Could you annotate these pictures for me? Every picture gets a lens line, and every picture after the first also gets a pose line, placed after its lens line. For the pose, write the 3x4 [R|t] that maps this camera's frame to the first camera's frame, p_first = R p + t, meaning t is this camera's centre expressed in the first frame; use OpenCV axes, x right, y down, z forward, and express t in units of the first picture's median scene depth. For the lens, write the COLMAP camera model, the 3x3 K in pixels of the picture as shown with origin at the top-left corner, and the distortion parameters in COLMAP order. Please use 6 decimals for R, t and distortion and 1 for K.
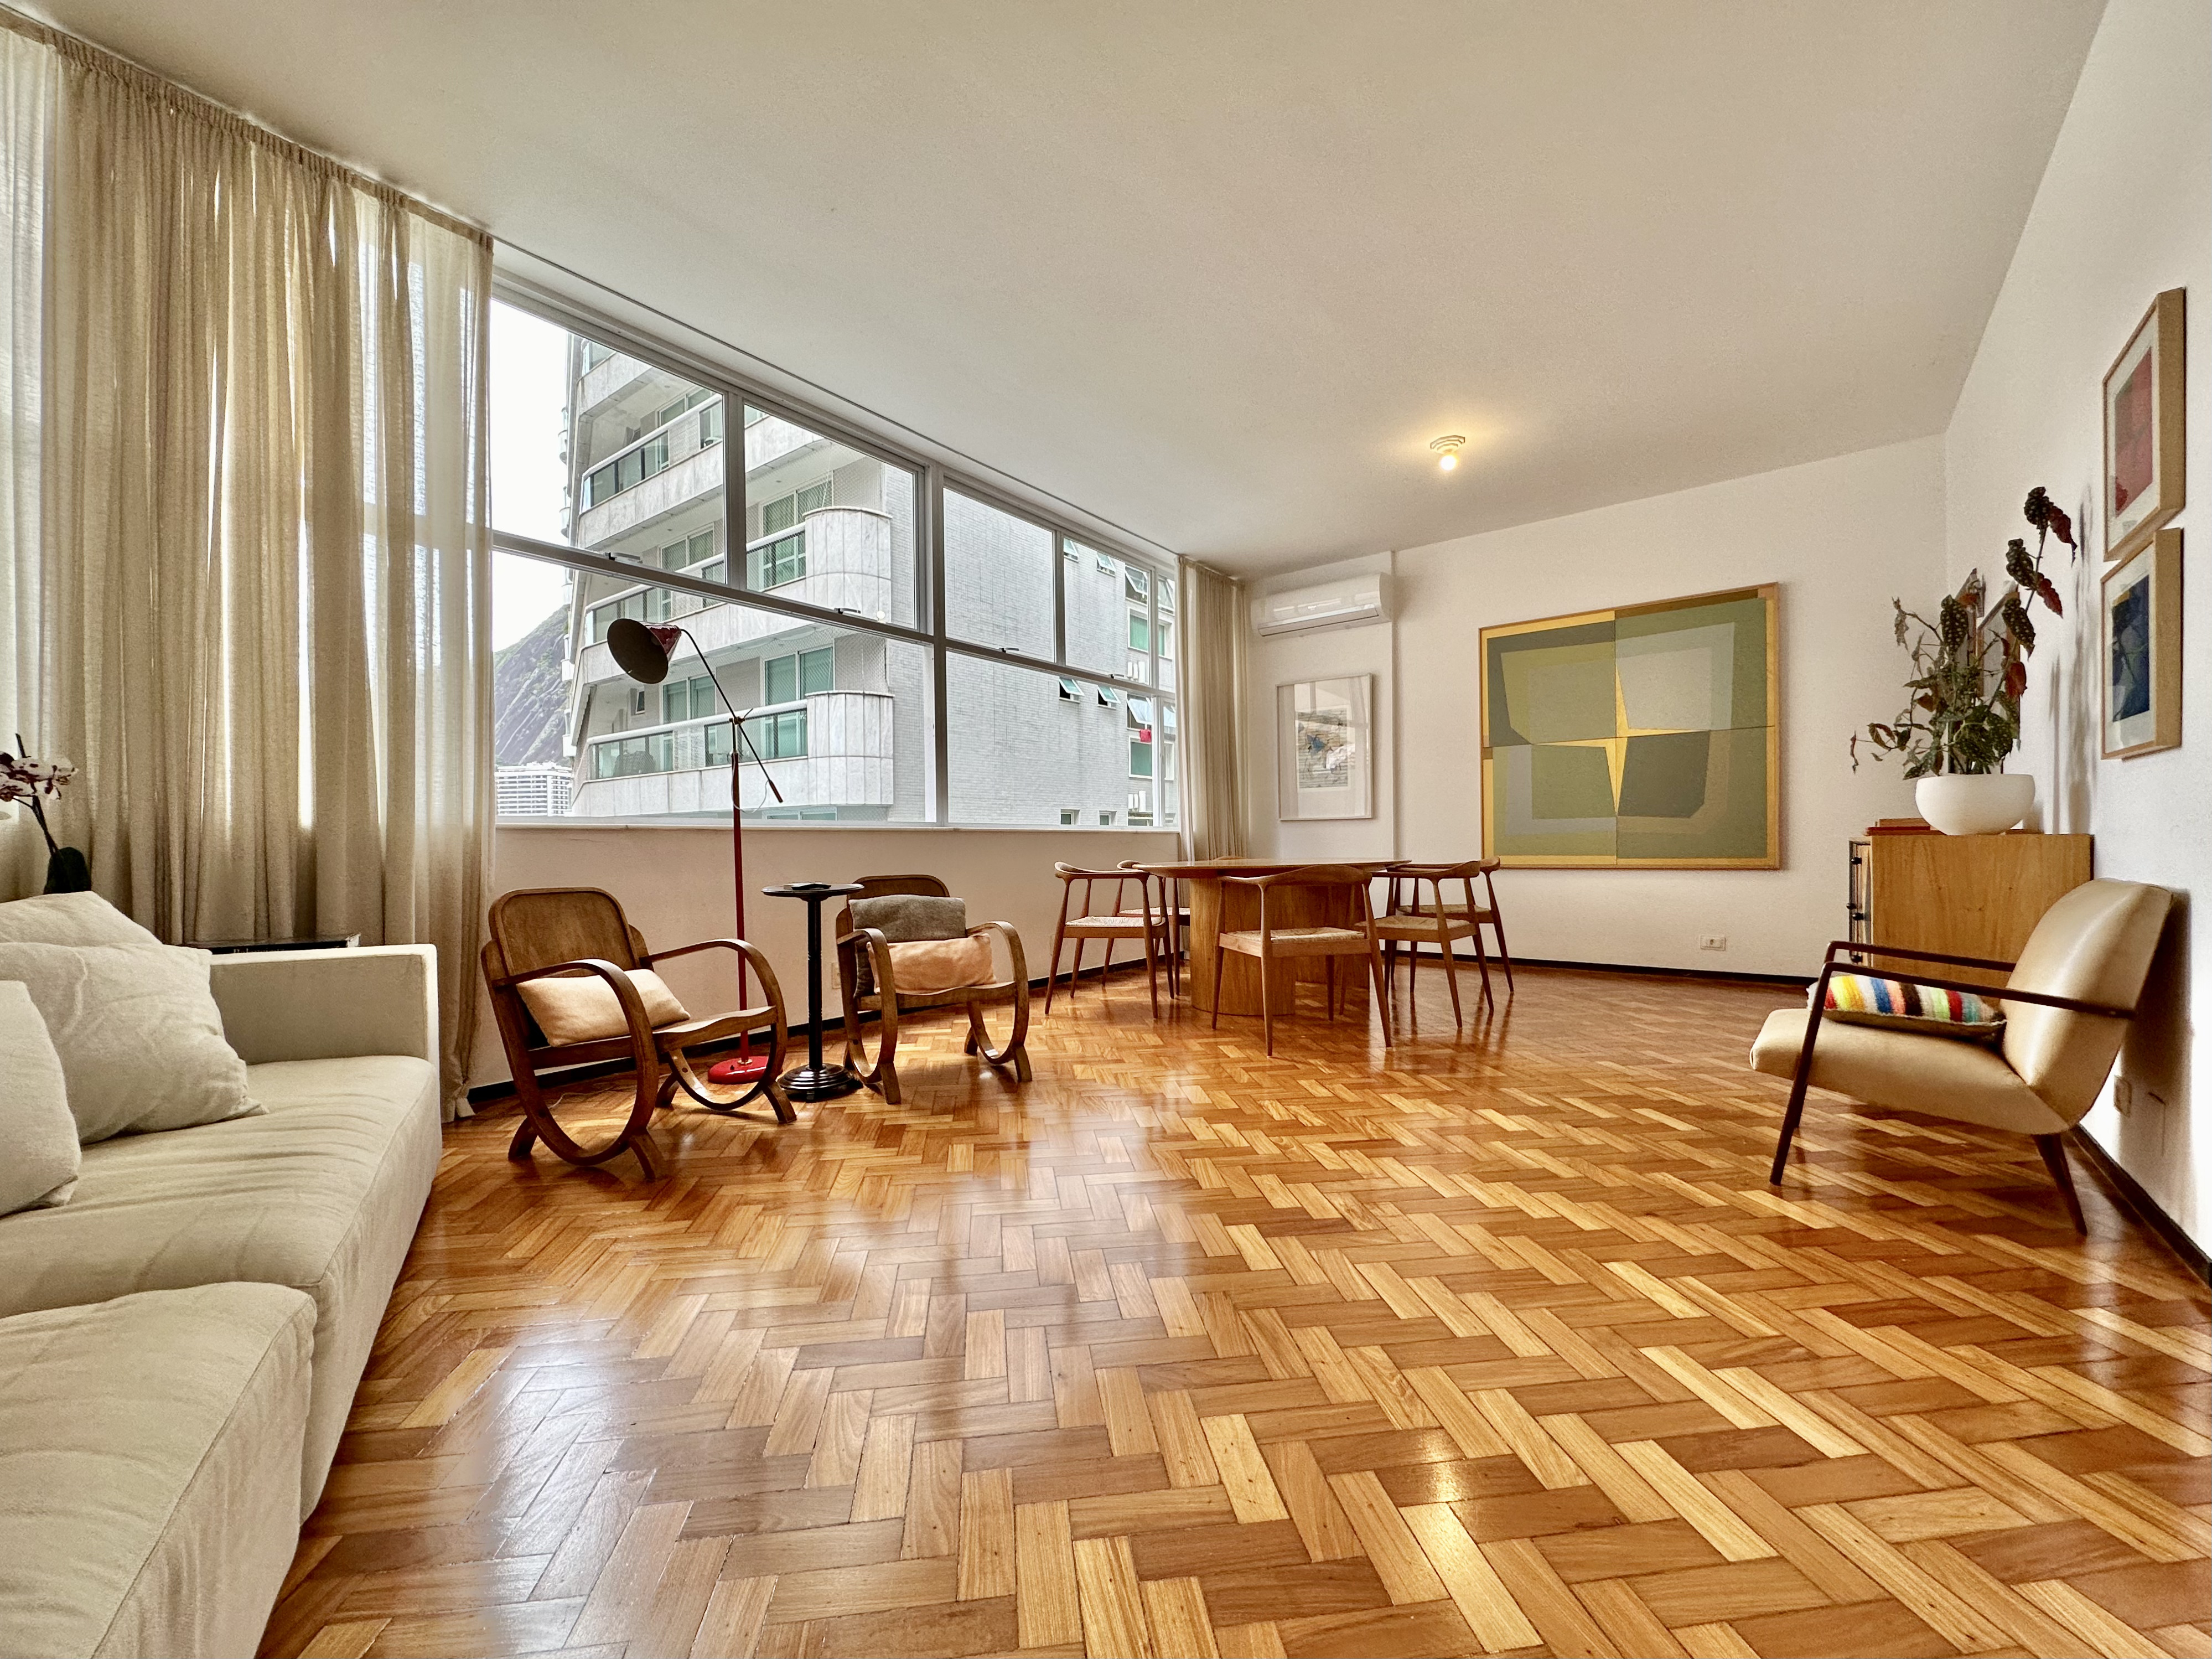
lens RADIAL K [[900.1, 0, 1104.6], [0, 900.1, 849.6], [0, 0, 1]] dist [-0.001451, -0.000136]
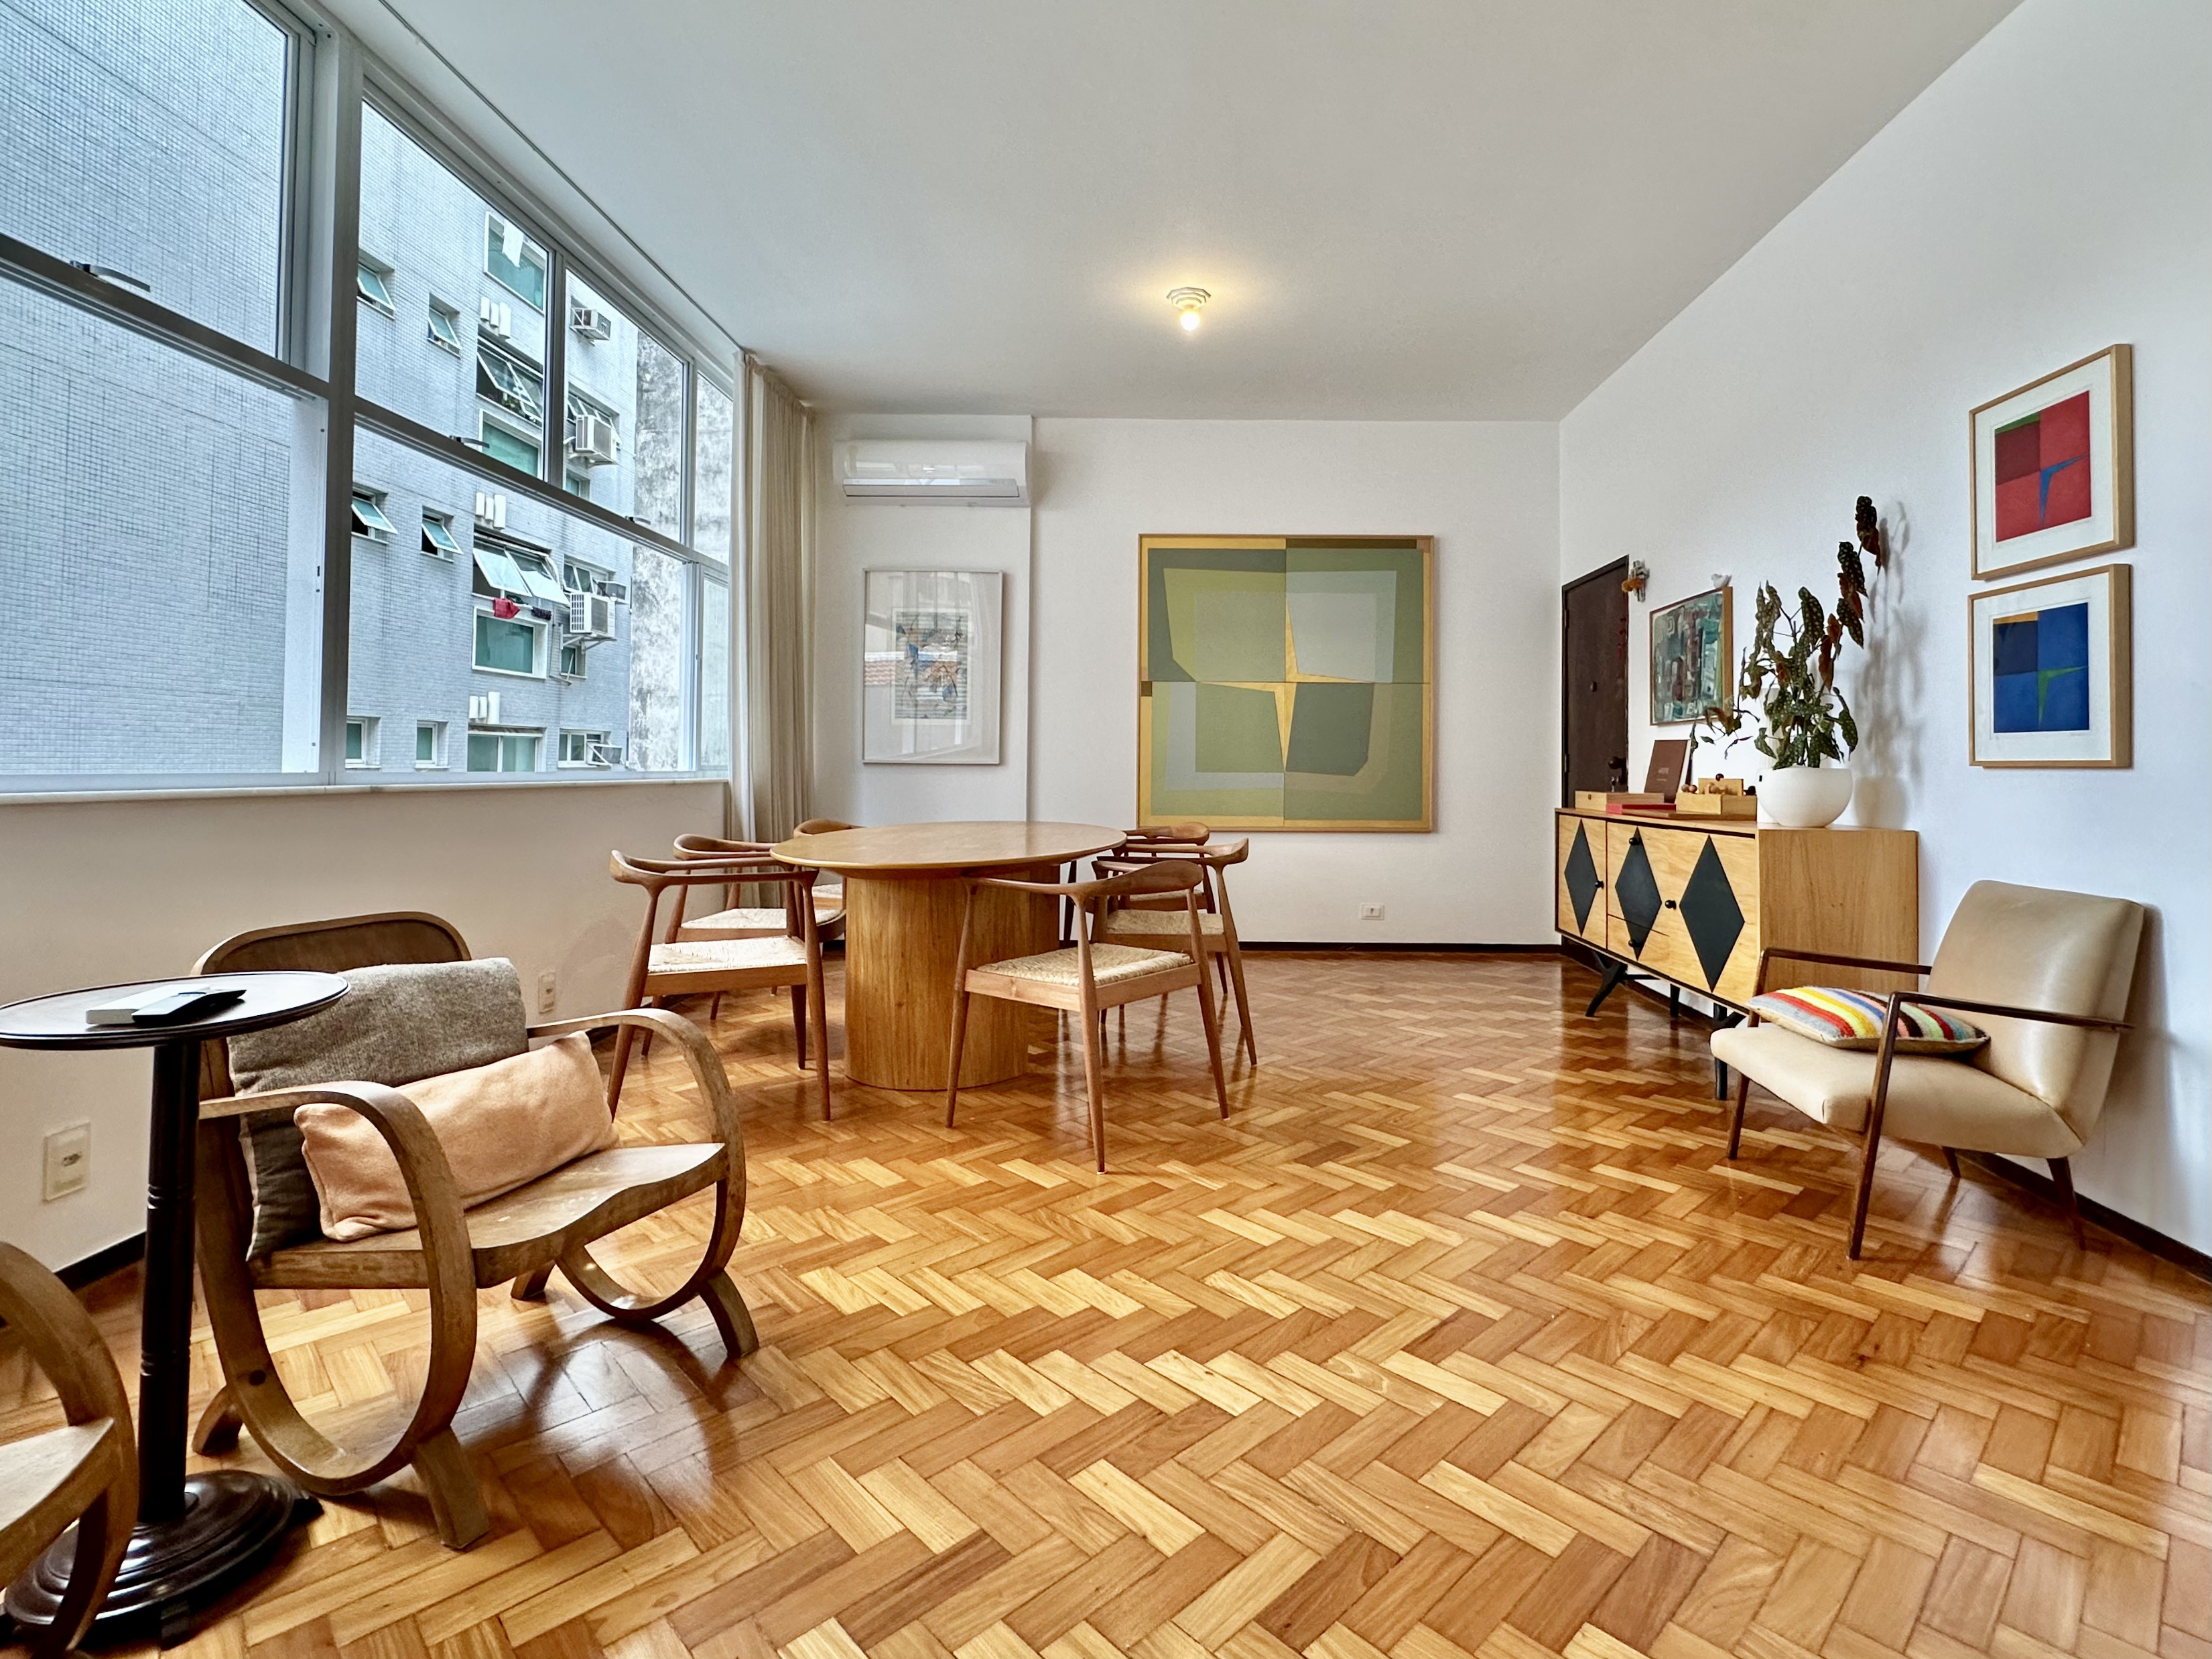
lens RADIAL K [[1056.7, 0, 1108.9], [0, 1056.7, 730.3], [0, 0, 1]] dist [-0.000879, -0.000080]
pose [[0.783111, 0.032526, 0.621031, -0.383229], [-0.013131, 0.999274, -0.035778, -0.071579], [-0.621743, 0.019863, 0.782969, 0.560754]]
